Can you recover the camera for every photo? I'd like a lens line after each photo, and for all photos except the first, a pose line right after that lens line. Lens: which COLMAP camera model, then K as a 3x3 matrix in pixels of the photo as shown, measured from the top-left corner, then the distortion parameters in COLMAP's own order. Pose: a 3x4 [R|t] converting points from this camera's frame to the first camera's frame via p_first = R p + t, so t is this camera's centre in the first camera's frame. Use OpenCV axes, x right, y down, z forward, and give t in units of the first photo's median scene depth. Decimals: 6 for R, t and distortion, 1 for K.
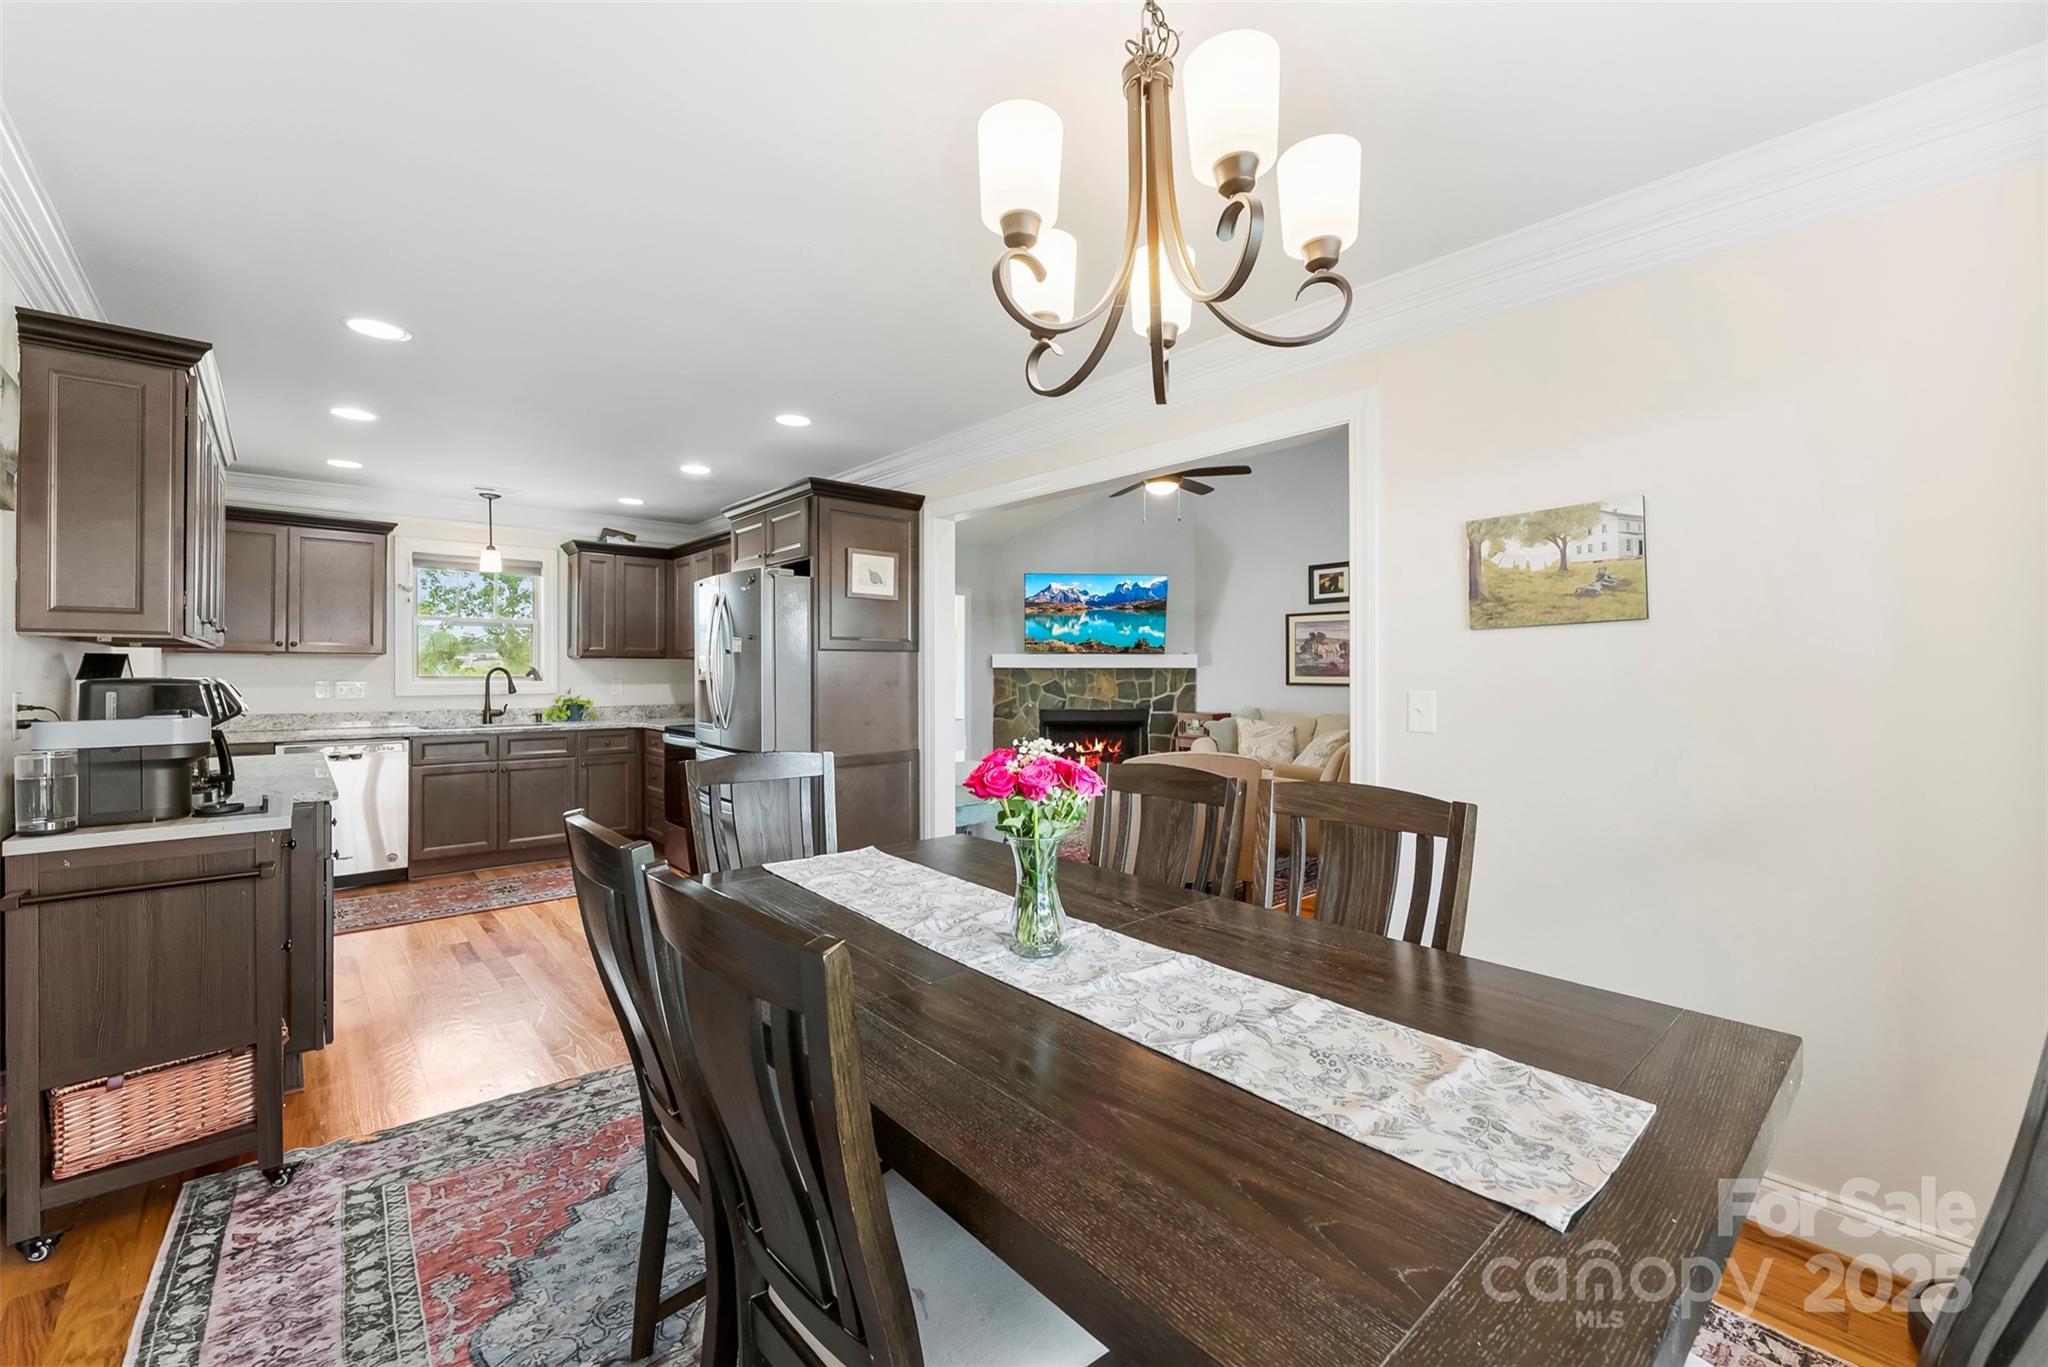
lens RADIAL K [[815.5, 0, 1011.6], [0, 815.5, 670.7], [0, 0, 1]] dist [-0.001133, -0.000298]
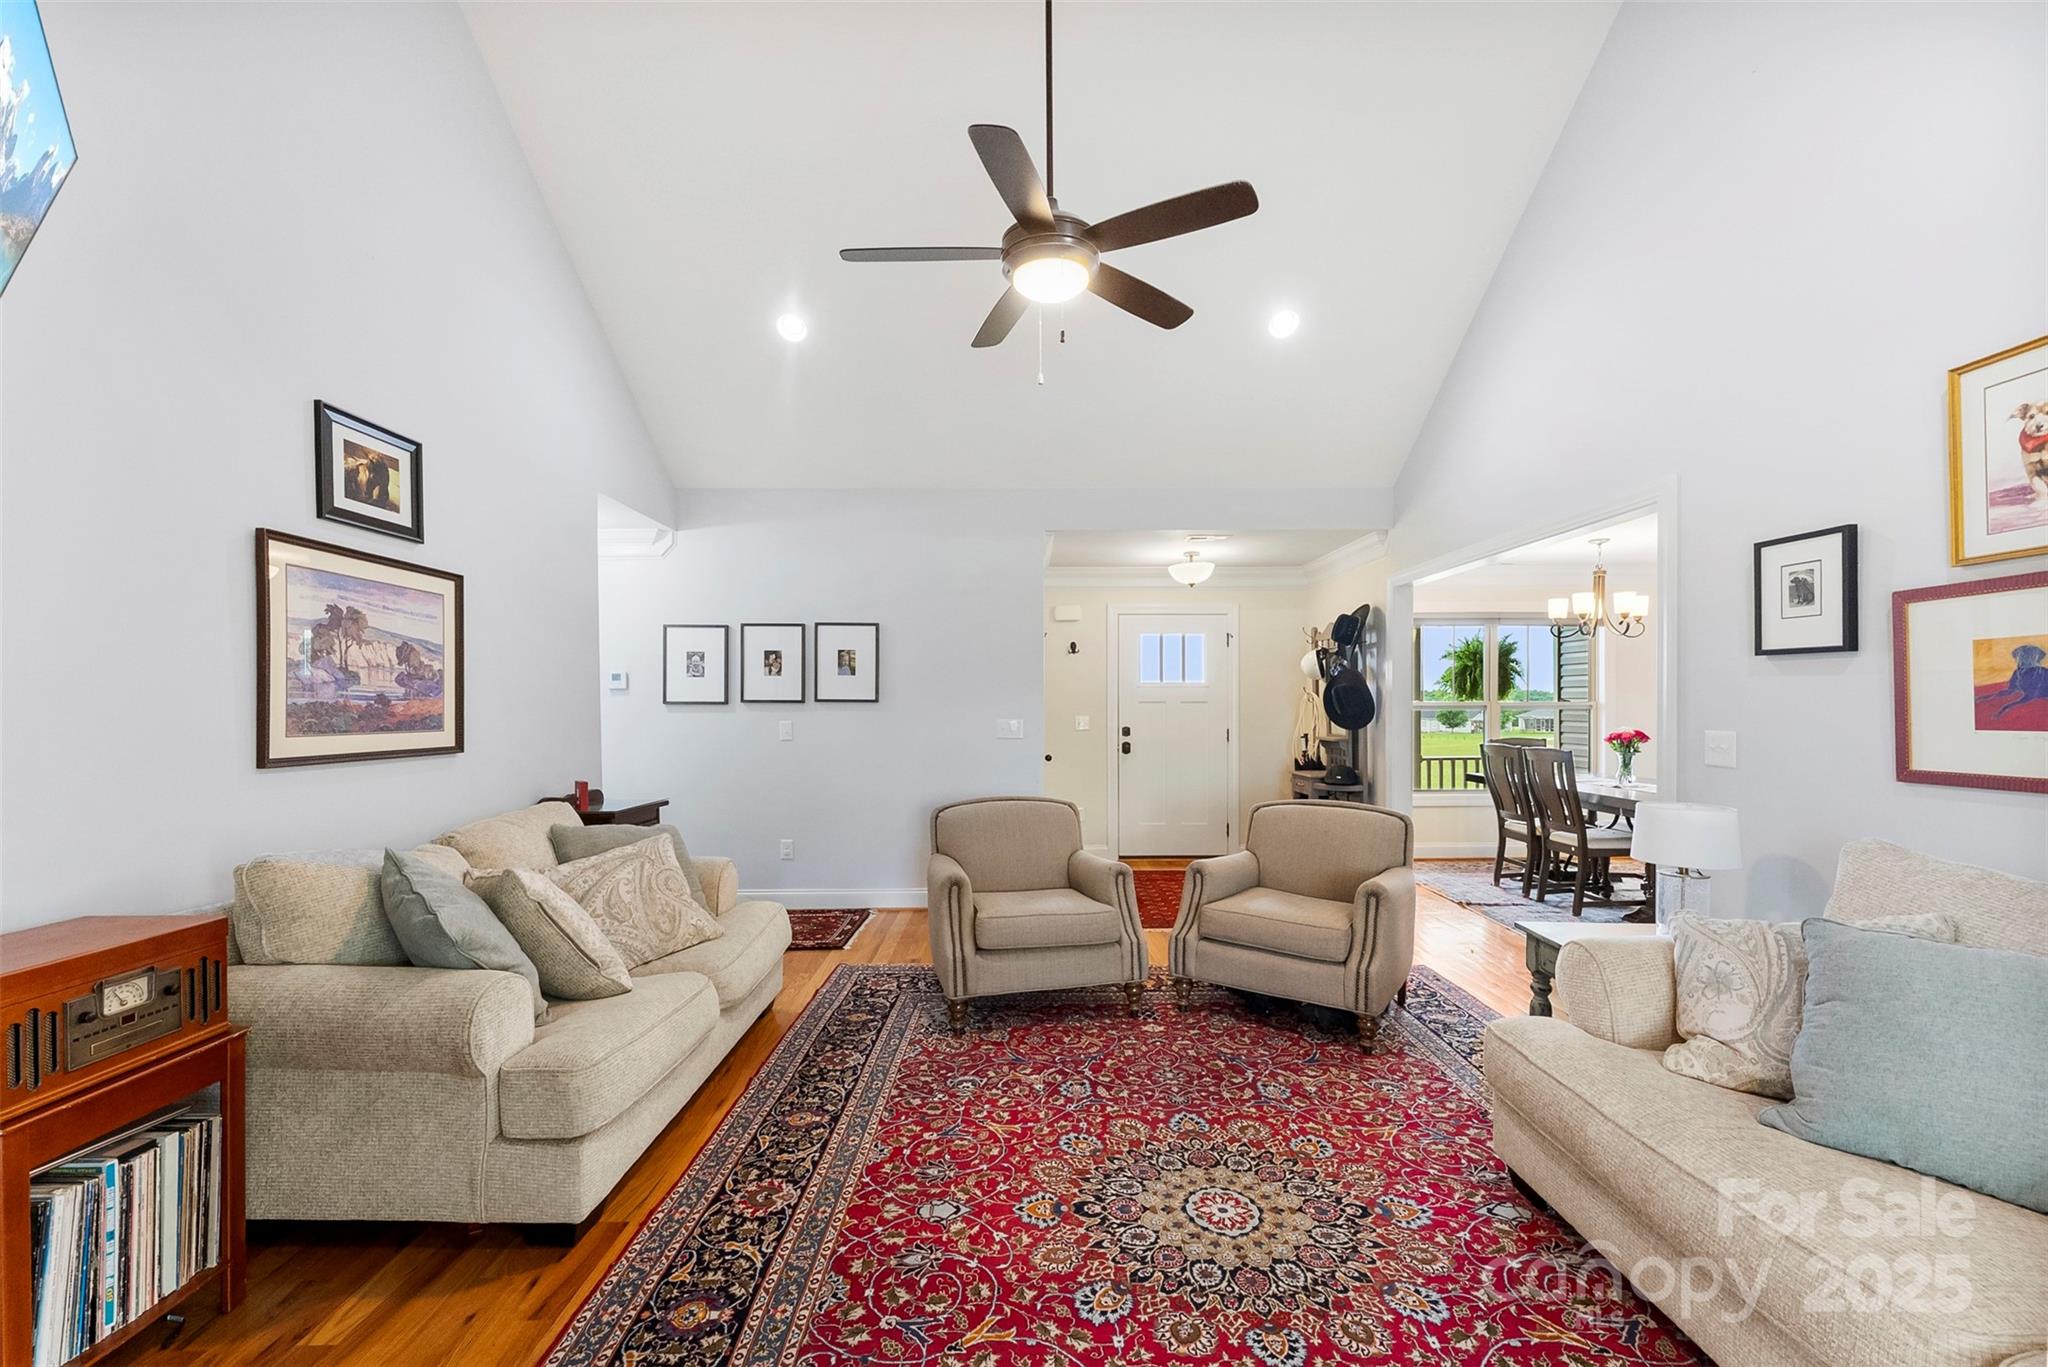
lens RADIAL K [[852.2, 0, 1017.8], [0, 852.2, 716.2], [0, 0, 1]] dist [0.002134, 0.000174]
pose [[-0.763958, -0.001826, 0.645263, -0.068404], [0.006820, 0.999917, 0.010904, -0.002310], [-0.645230, 0.012731, -0.763883, 0.984966]]
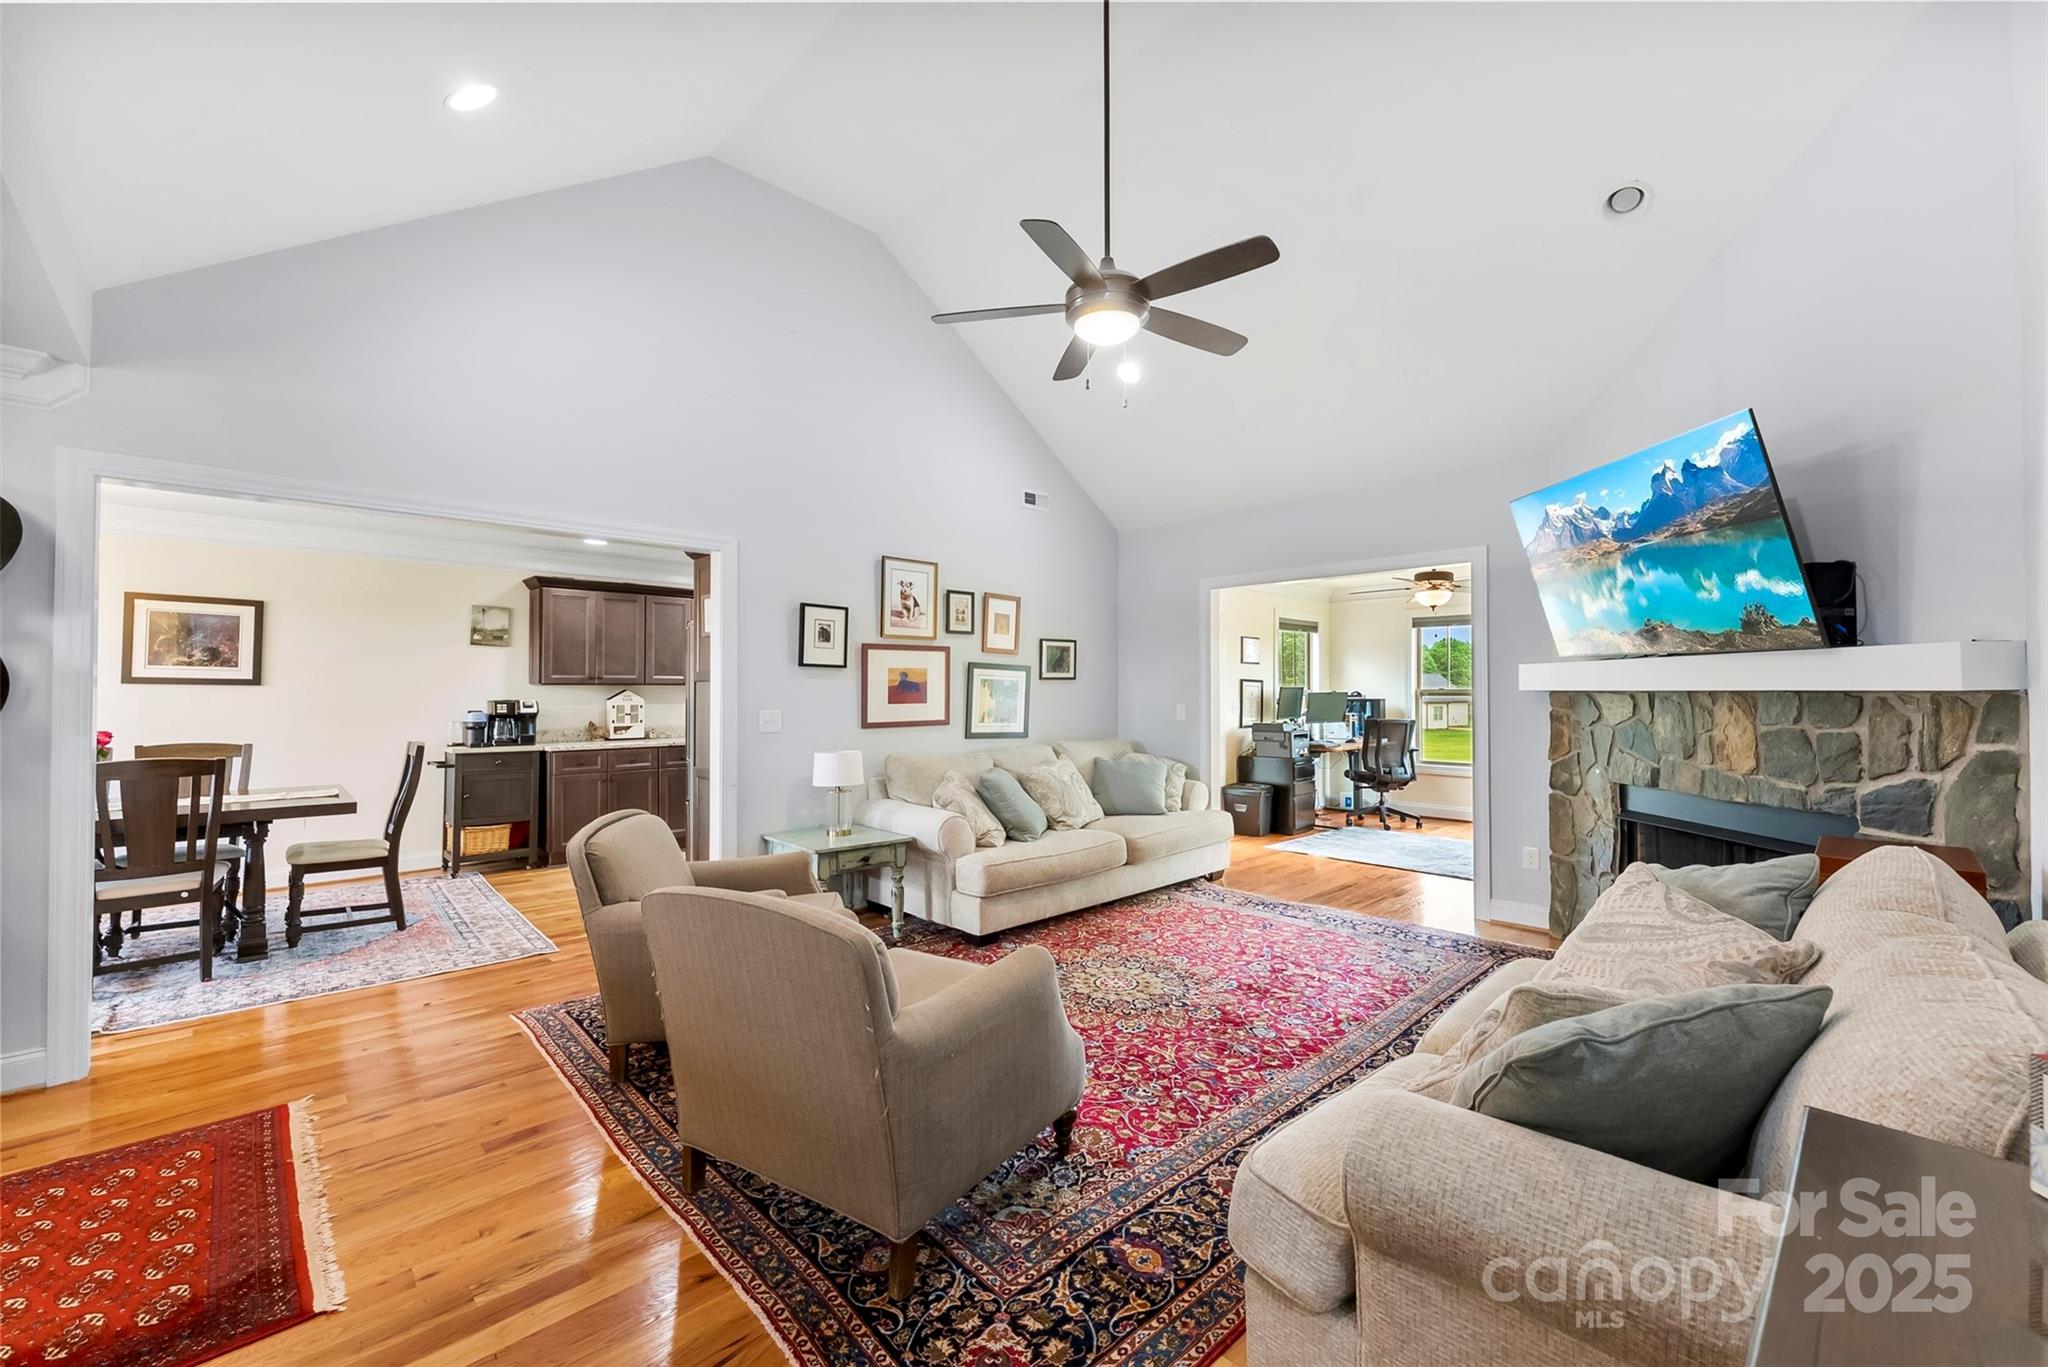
lens RADIAL K [[841.1, 0, 1024.3], [0, 841.1, 687.8], [0, 0, 1]] dist [0.003517, 0.000370]
pose [[0.083261, -0.001899, -0.996526, 0.496237], [0.000654, 0.999998, -0.001851, -0.004401], [0.996528, -0.000497, 0.083262, 0.660113]]
